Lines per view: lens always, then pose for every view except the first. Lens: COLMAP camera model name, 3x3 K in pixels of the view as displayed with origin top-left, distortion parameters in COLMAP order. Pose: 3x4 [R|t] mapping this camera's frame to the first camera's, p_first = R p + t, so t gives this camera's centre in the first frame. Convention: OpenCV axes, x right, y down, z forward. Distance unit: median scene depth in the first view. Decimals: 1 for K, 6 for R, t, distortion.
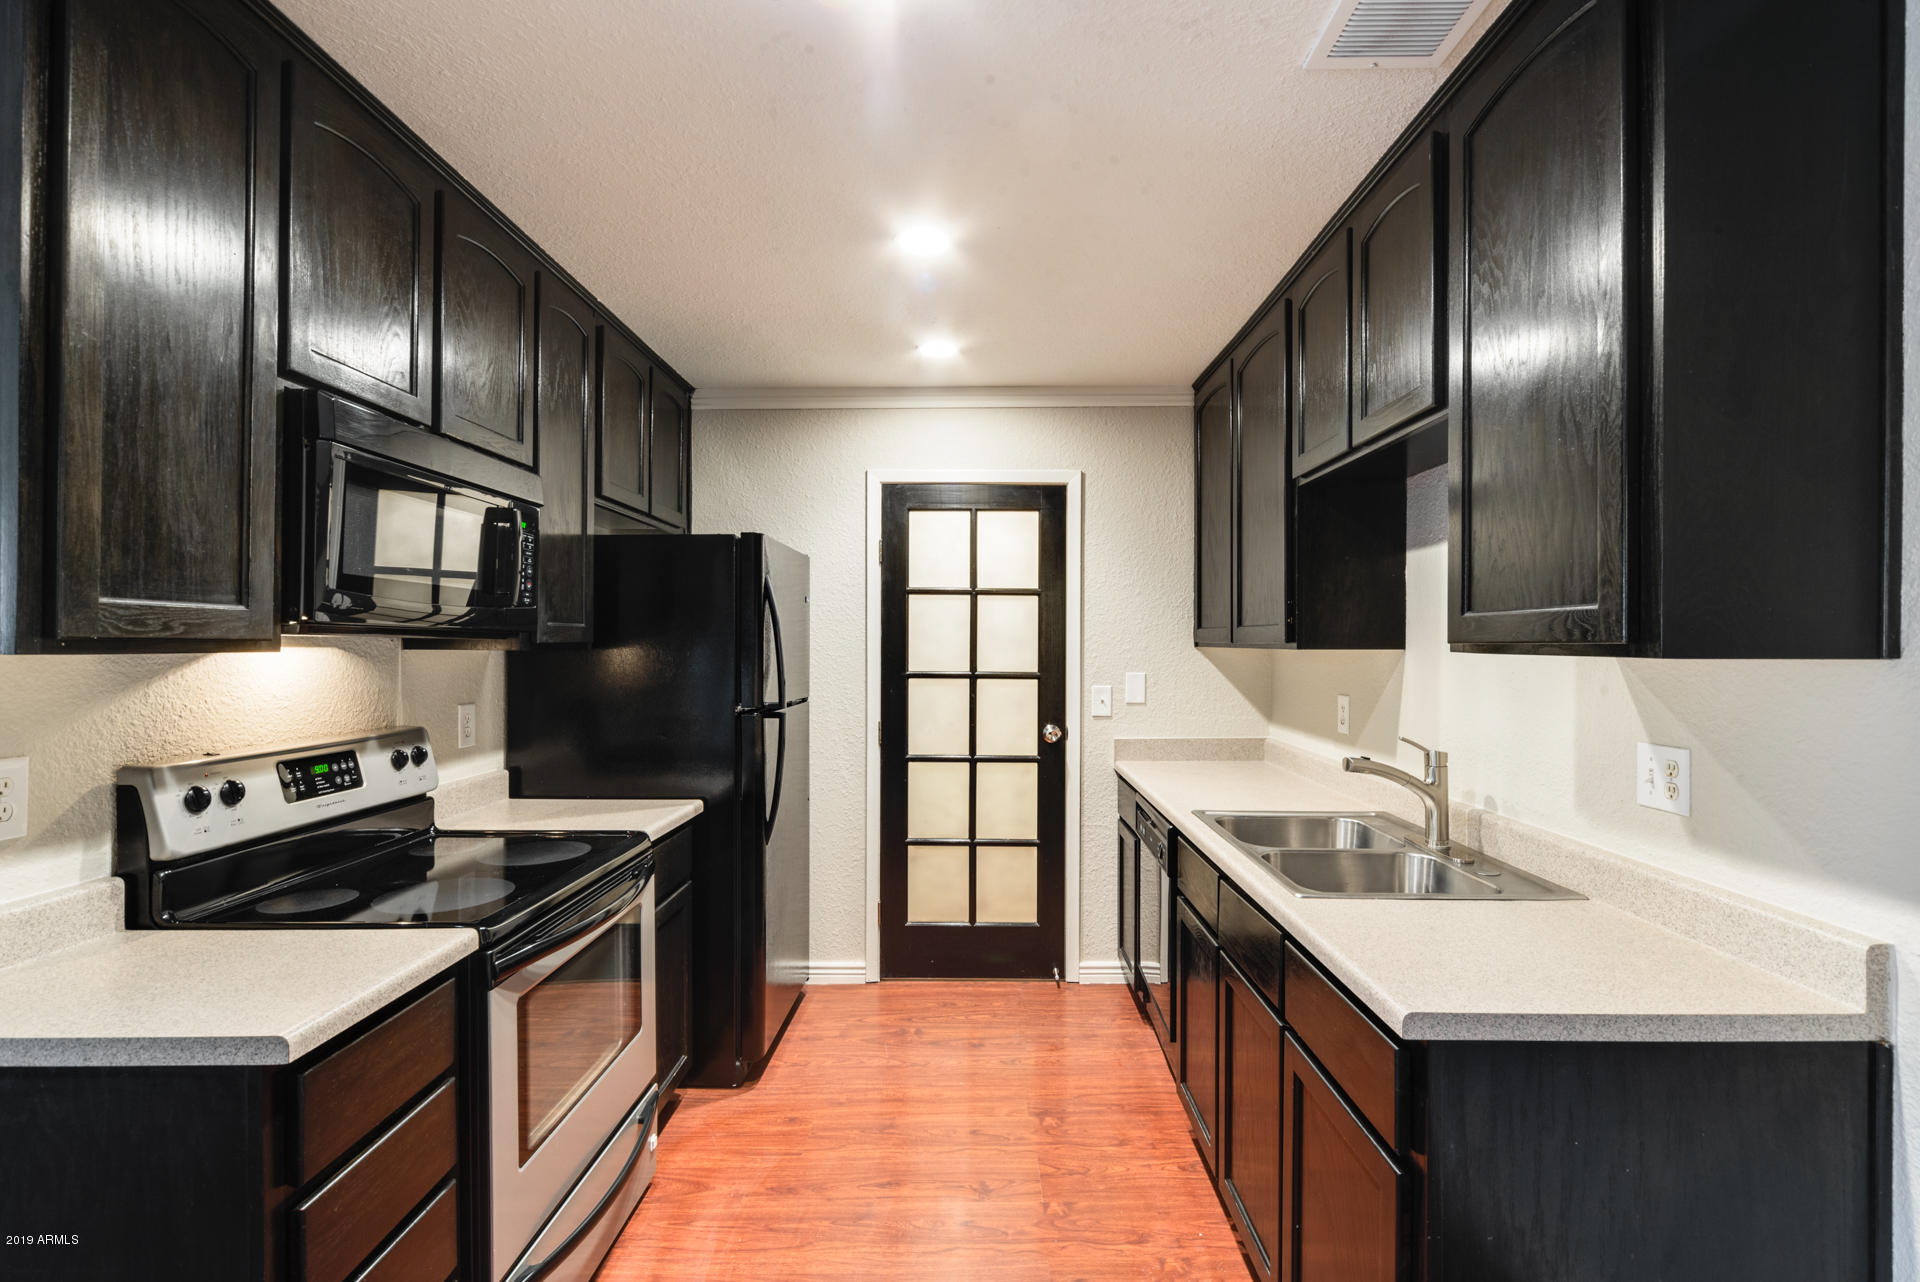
lens RADIAL K [[856.5, 0, 966.9], [0, 856.5, 644.8], [0, 0, 1]] dist [-0.002671, -0.000687]
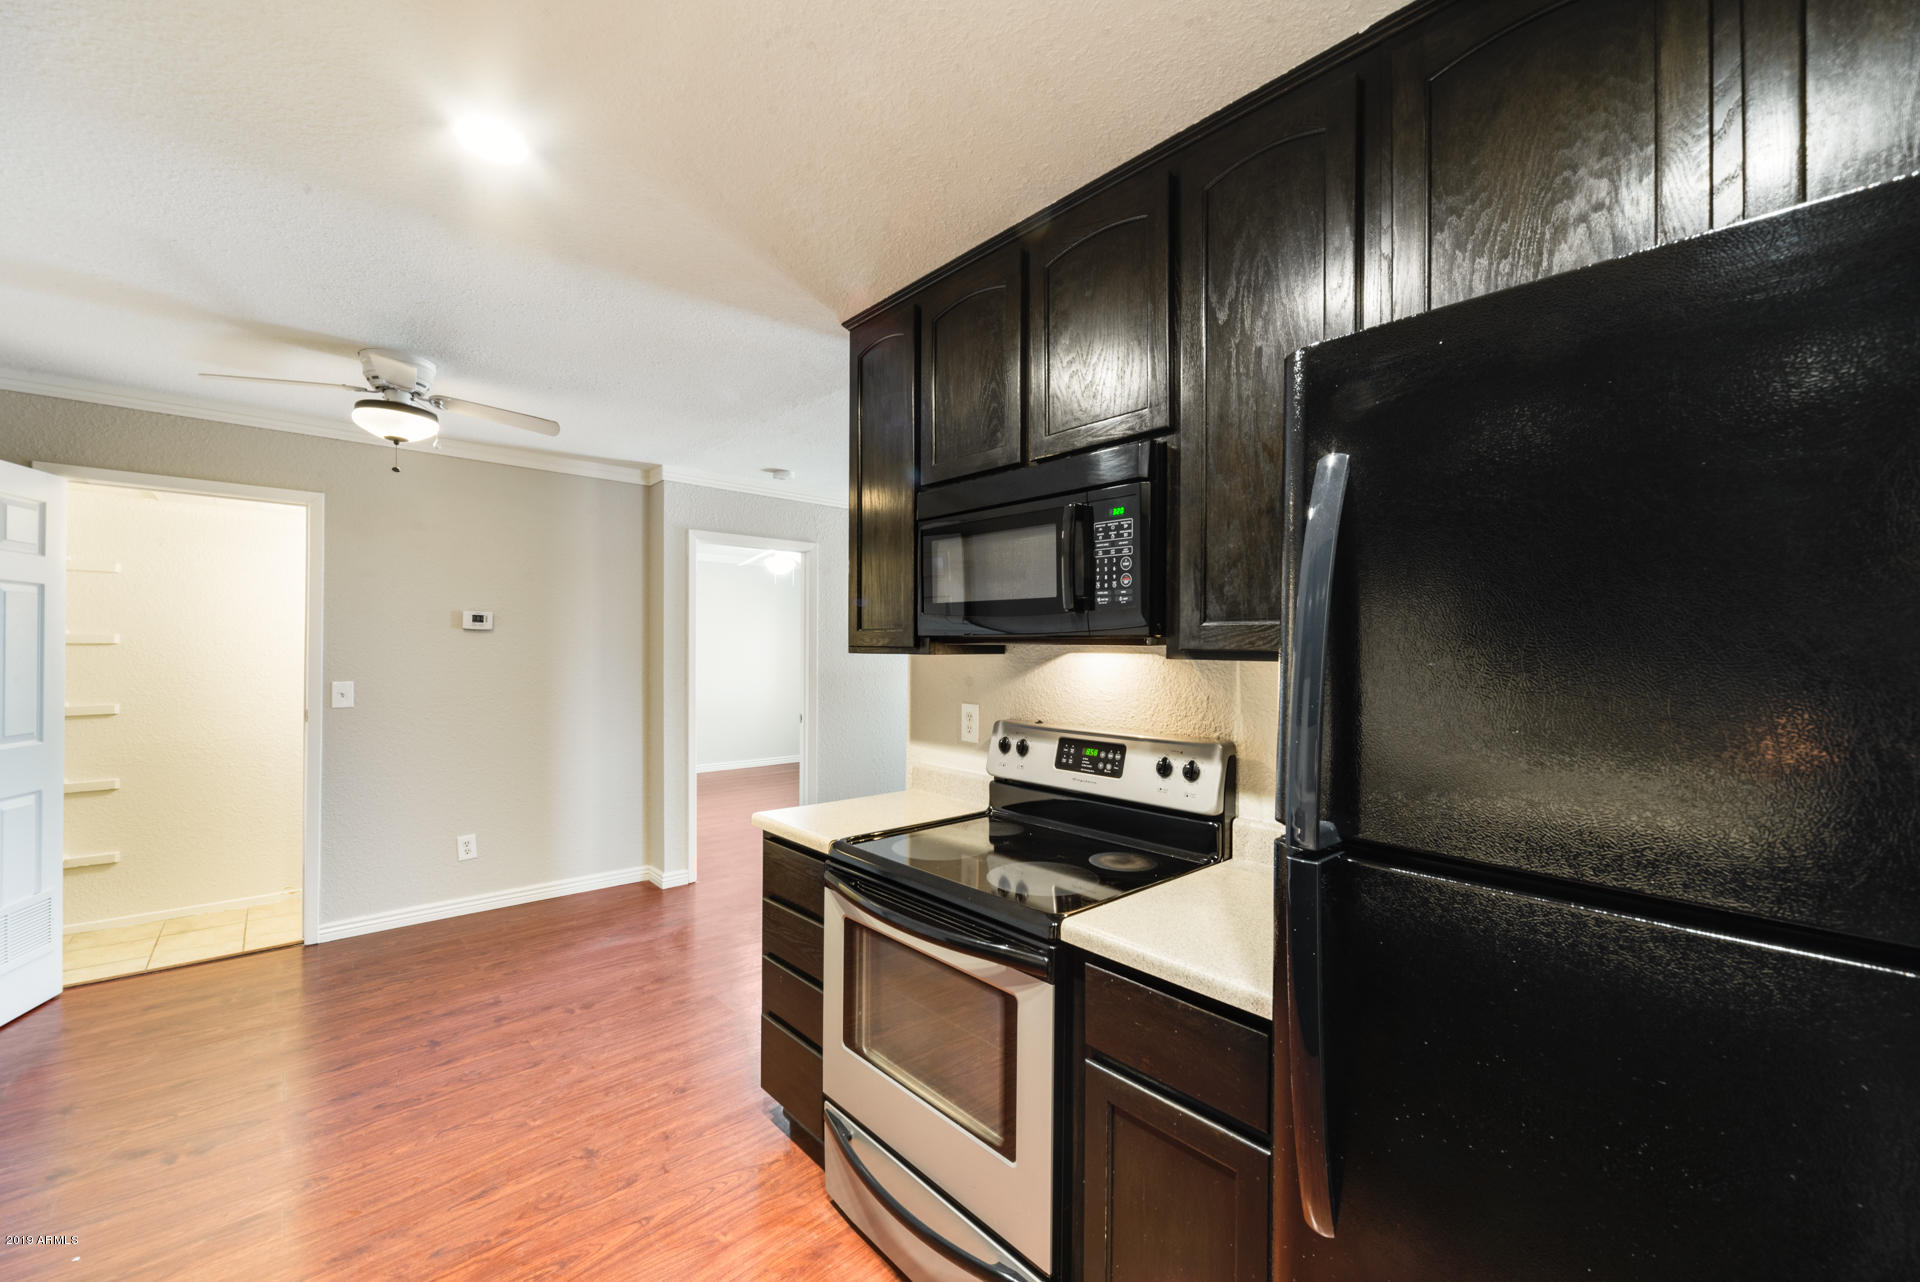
lens RADIAL K [[757.0, 0, 966.4], [0, 757.0, 649.6], [0, 0, 1]] dist [-0.007005, -0.000036]
pose [[-0.725827, -0.002103, -0.687874, 0.087263], [-0.005293, 0.999983, 0.002528, -0.002957], [0.687857, 0.005476, -0.725825, 1.164633]]
